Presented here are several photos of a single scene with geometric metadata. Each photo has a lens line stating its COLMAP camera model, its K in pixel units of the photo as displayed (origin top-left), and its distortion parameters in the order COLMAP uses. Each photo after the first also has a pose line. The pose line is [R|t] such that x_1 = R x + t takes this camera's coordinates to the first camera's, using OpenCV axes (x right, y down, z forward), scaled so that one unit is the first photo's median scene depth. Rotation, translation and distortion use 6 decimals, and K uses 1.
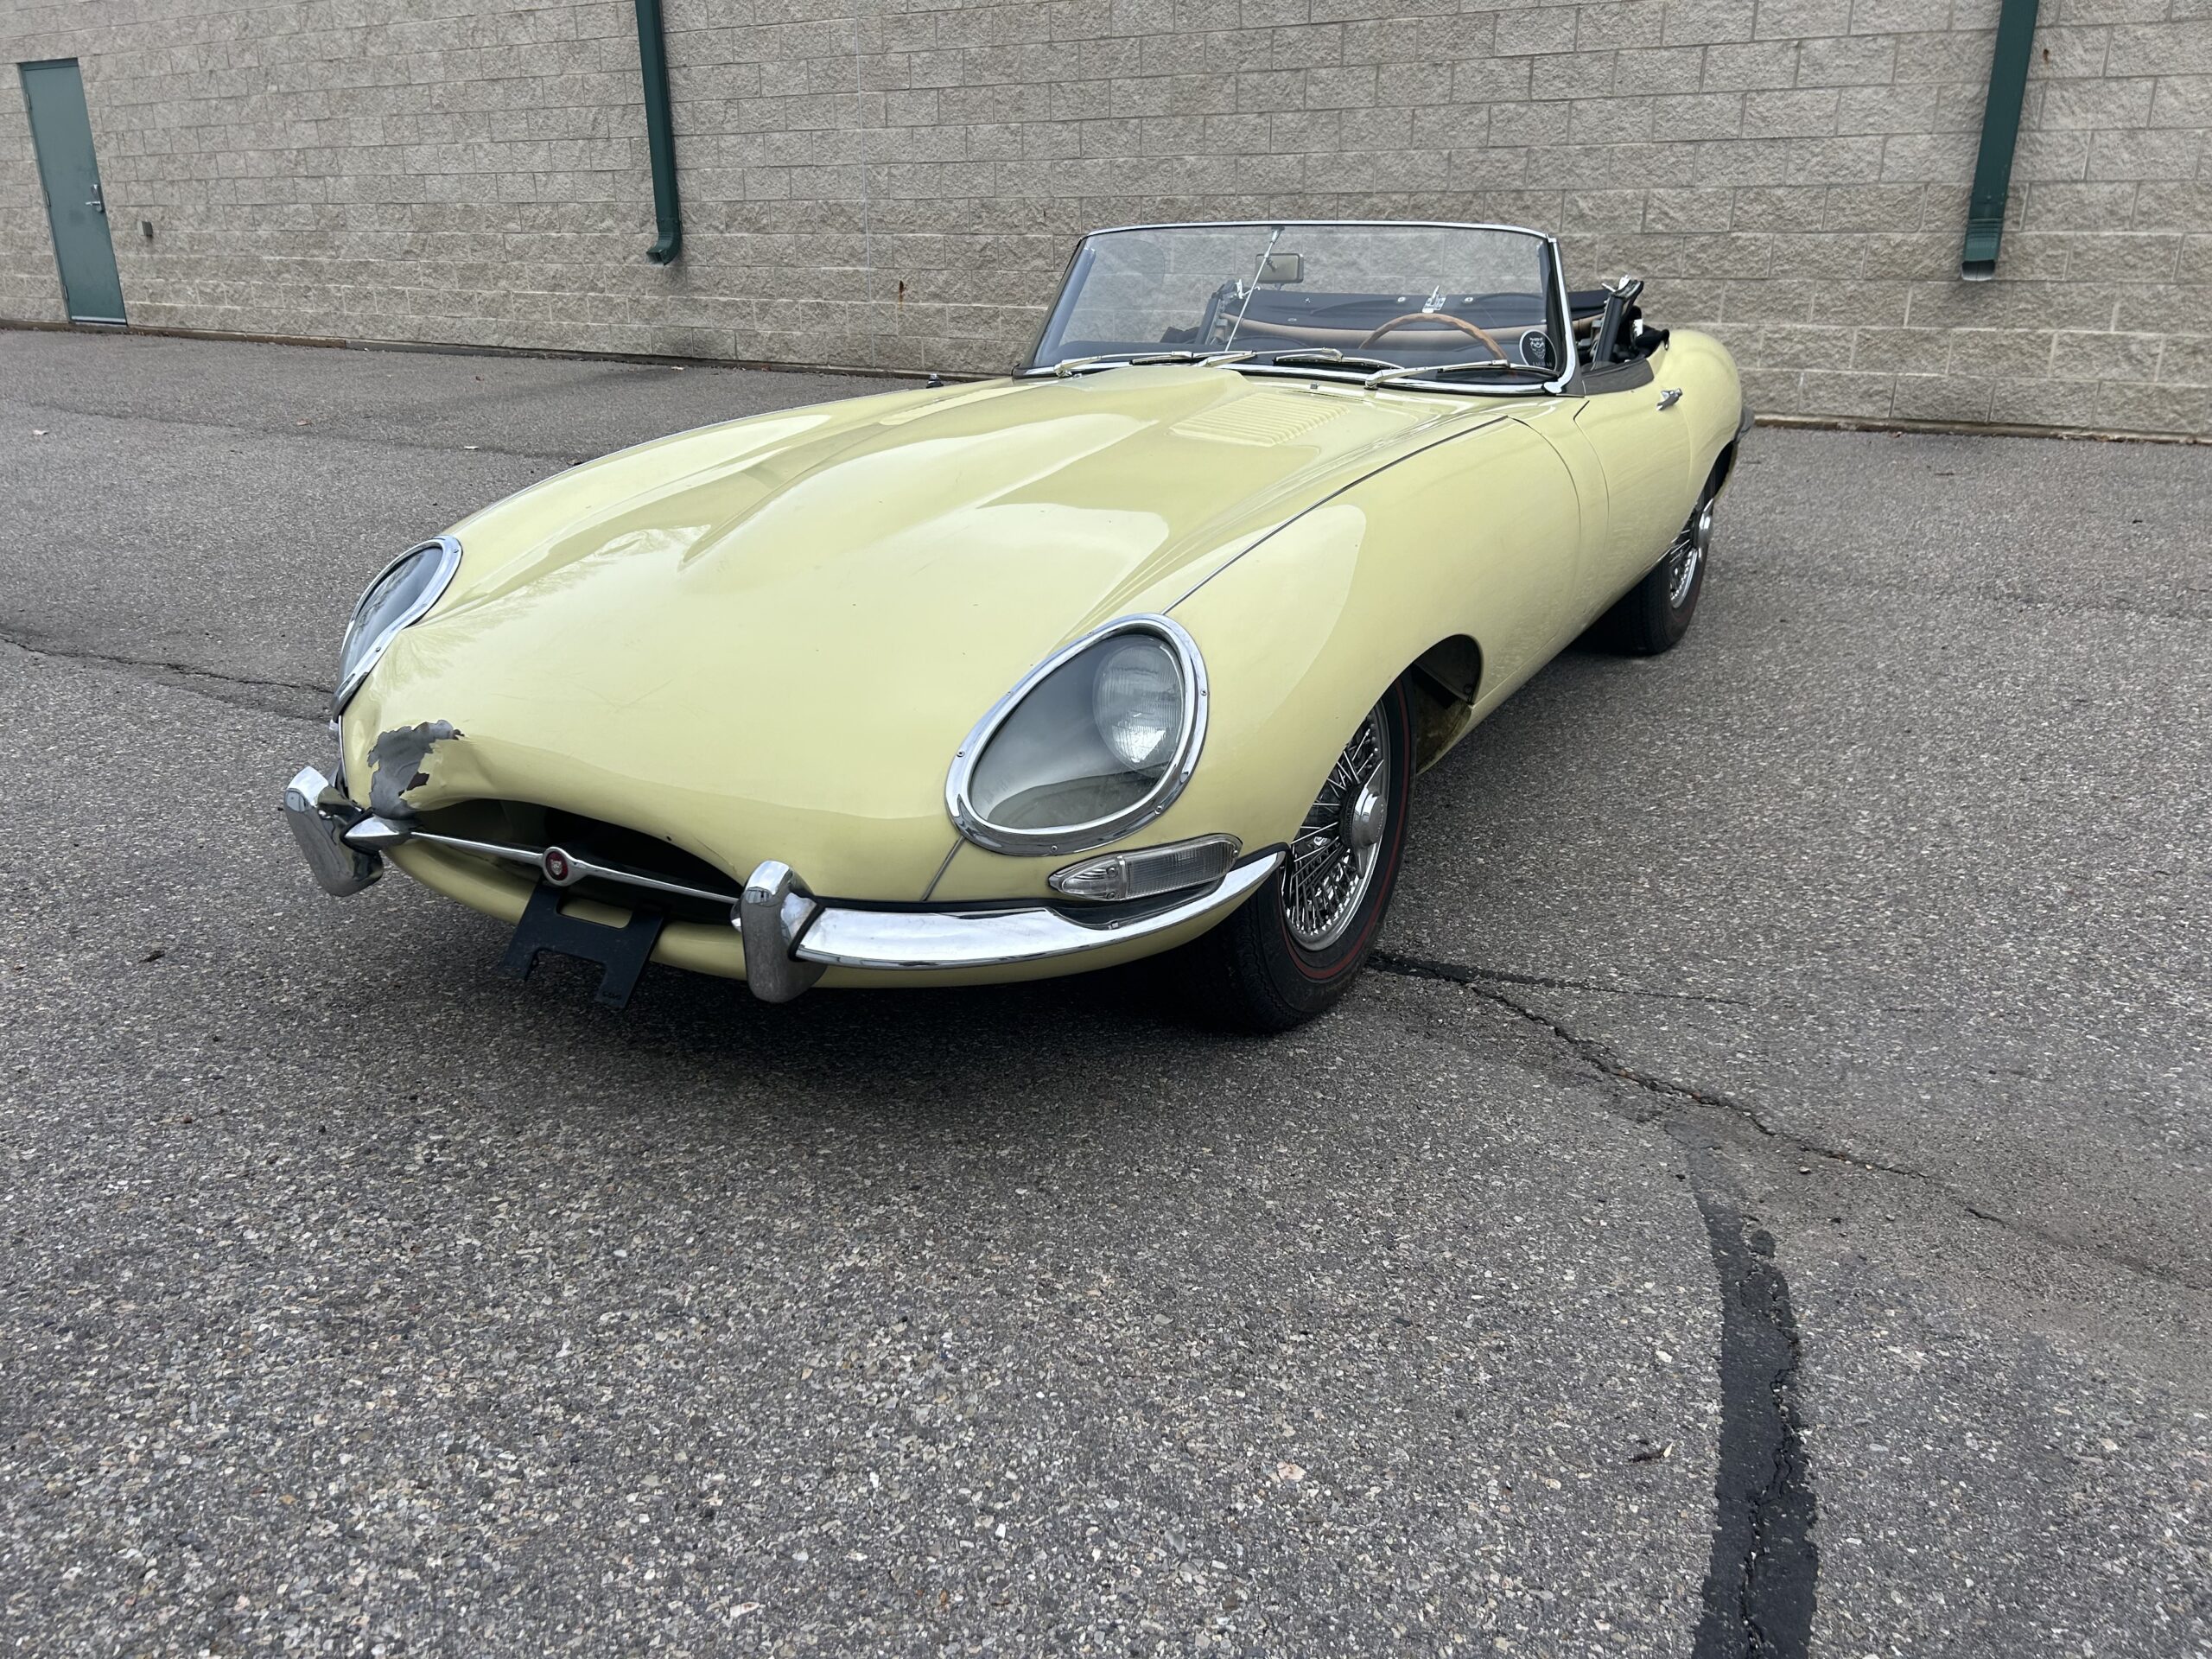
lens RADIAL K [[1621.4, 0, 1096.7], [0, 1621.4, 815.7], [0, 0, 1]] dist [0.044034, -0.043669]
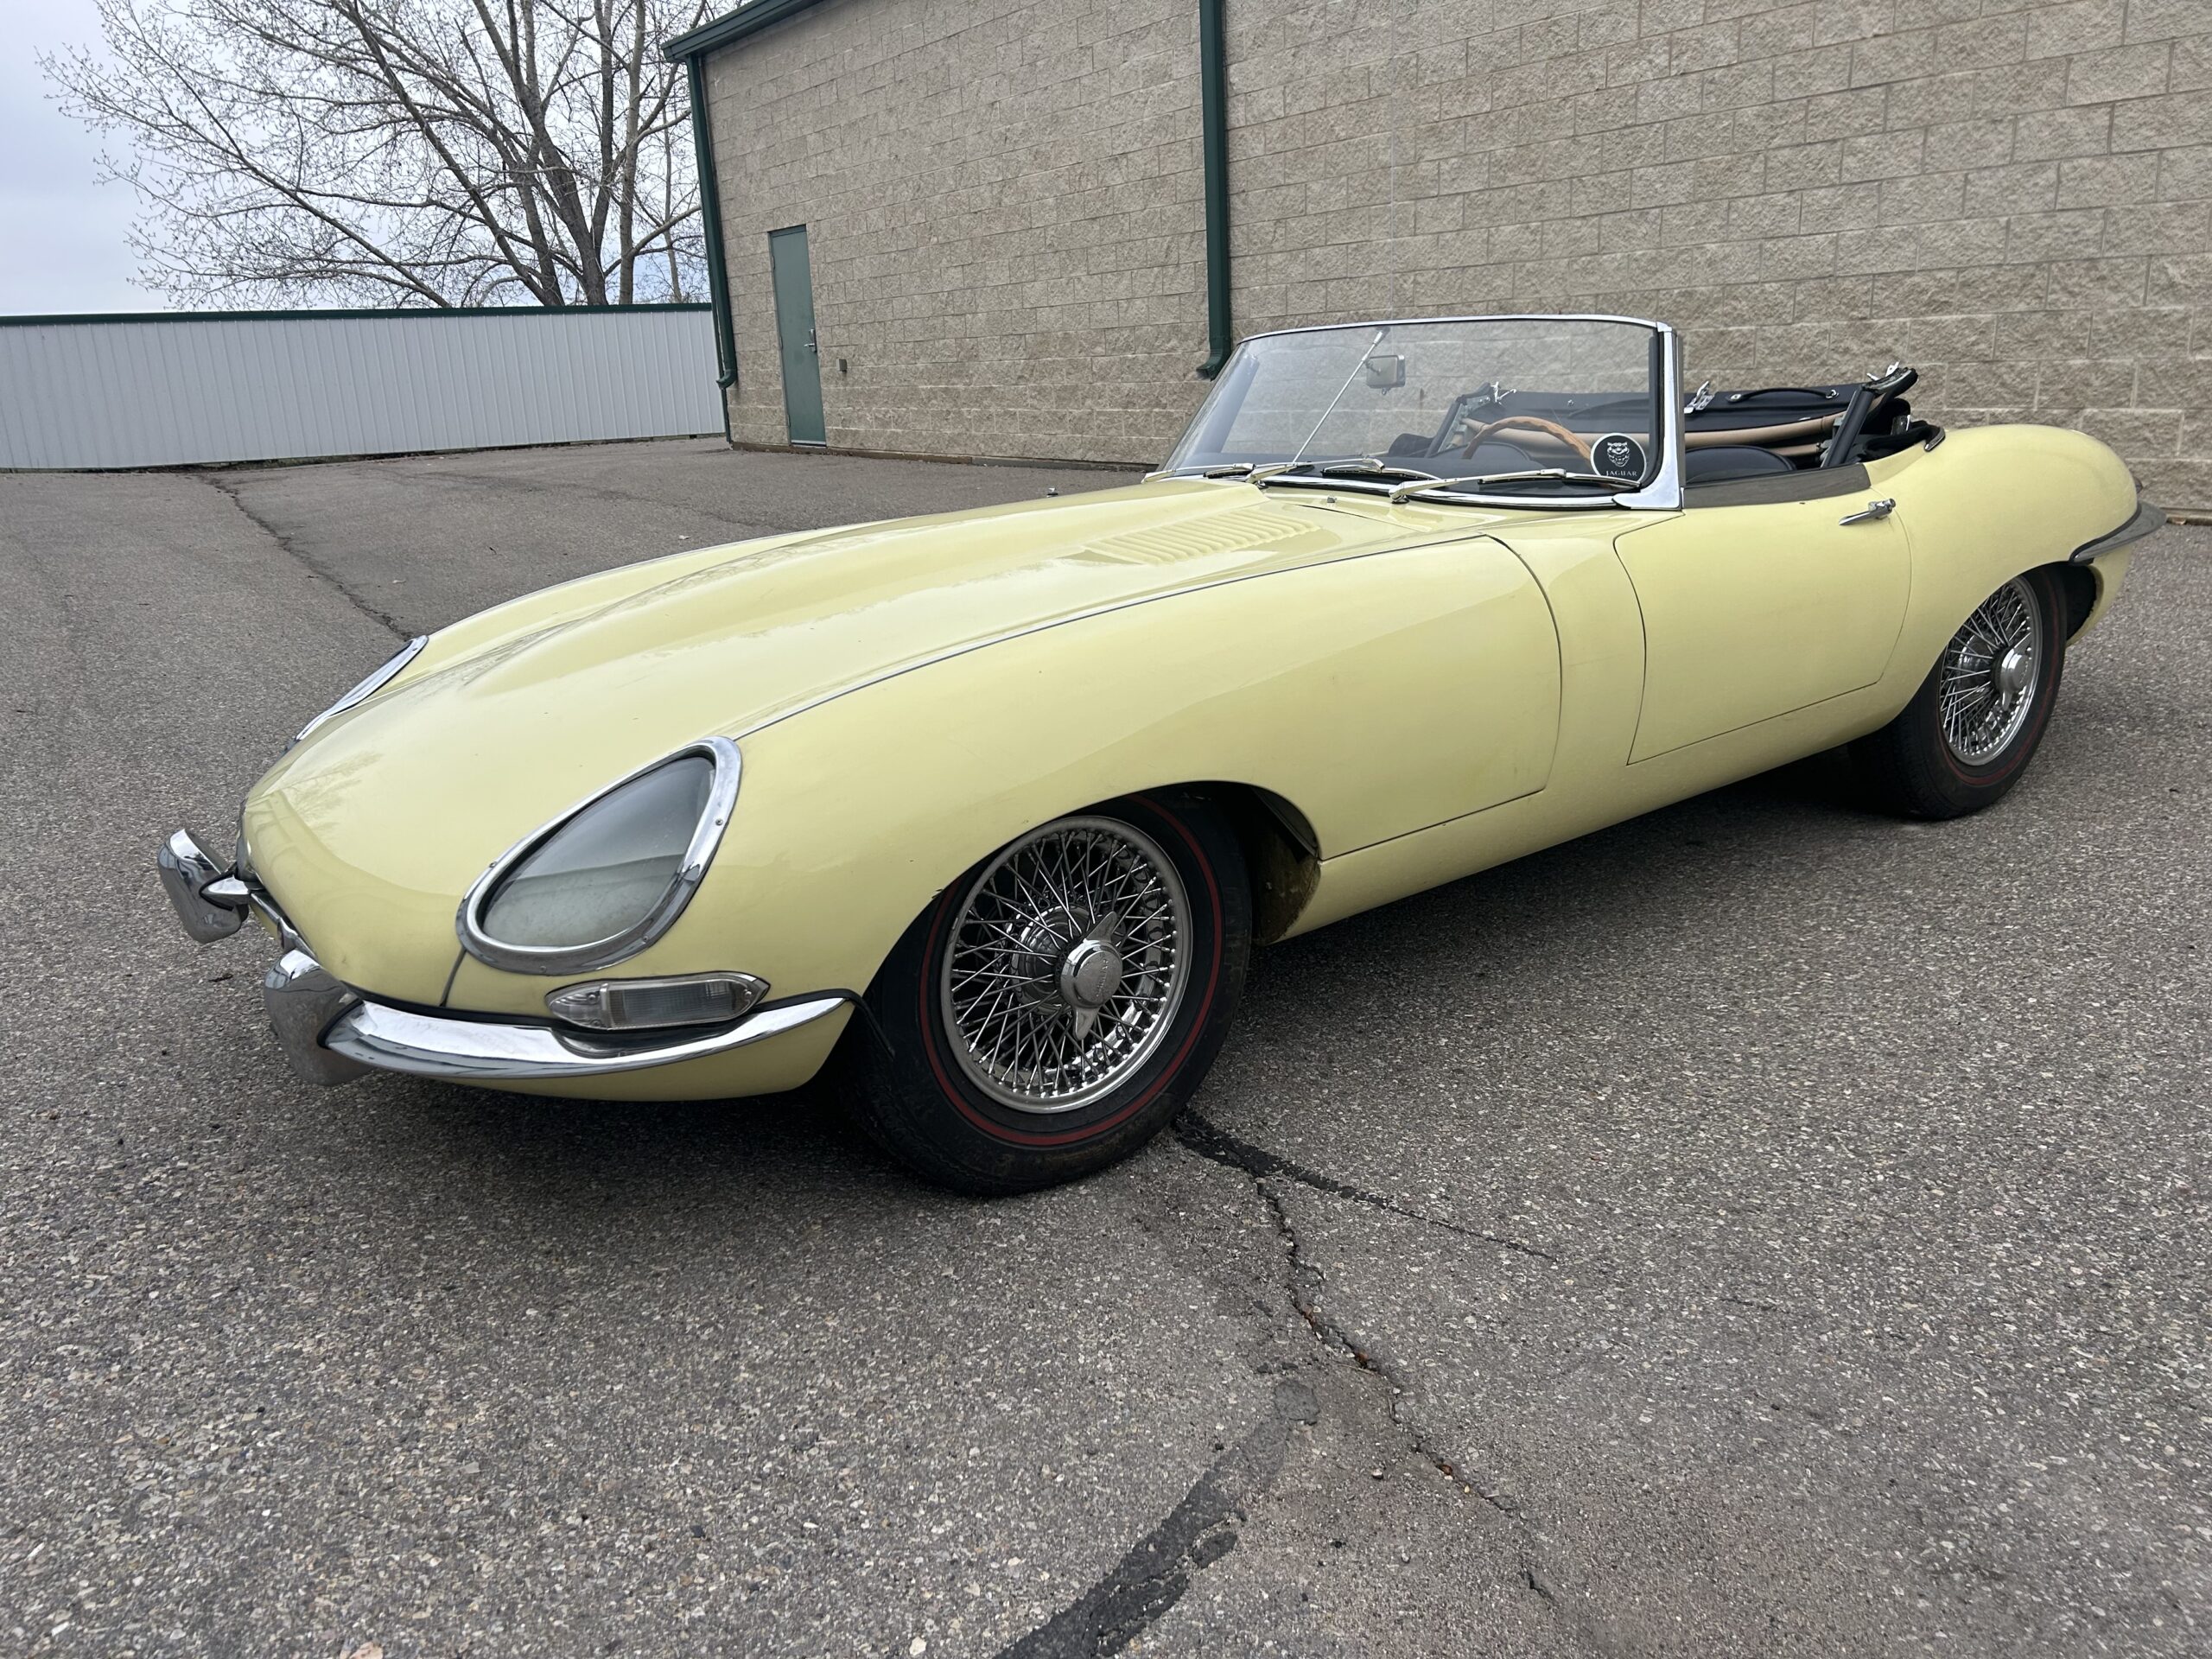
lens RADIAL K [[1621.4, 0, 1093.4], [0, 1621.4, 838.4], [0, 0, 1]] dist [0.044034, -0.043669]
pose [[0.915301, 0.078855, -0.394977, 0.136134], [-0.097588, 0.994846, -0.027532, -0.013052], [0.390770, 0.063745, 0.918279, 0.043411]]
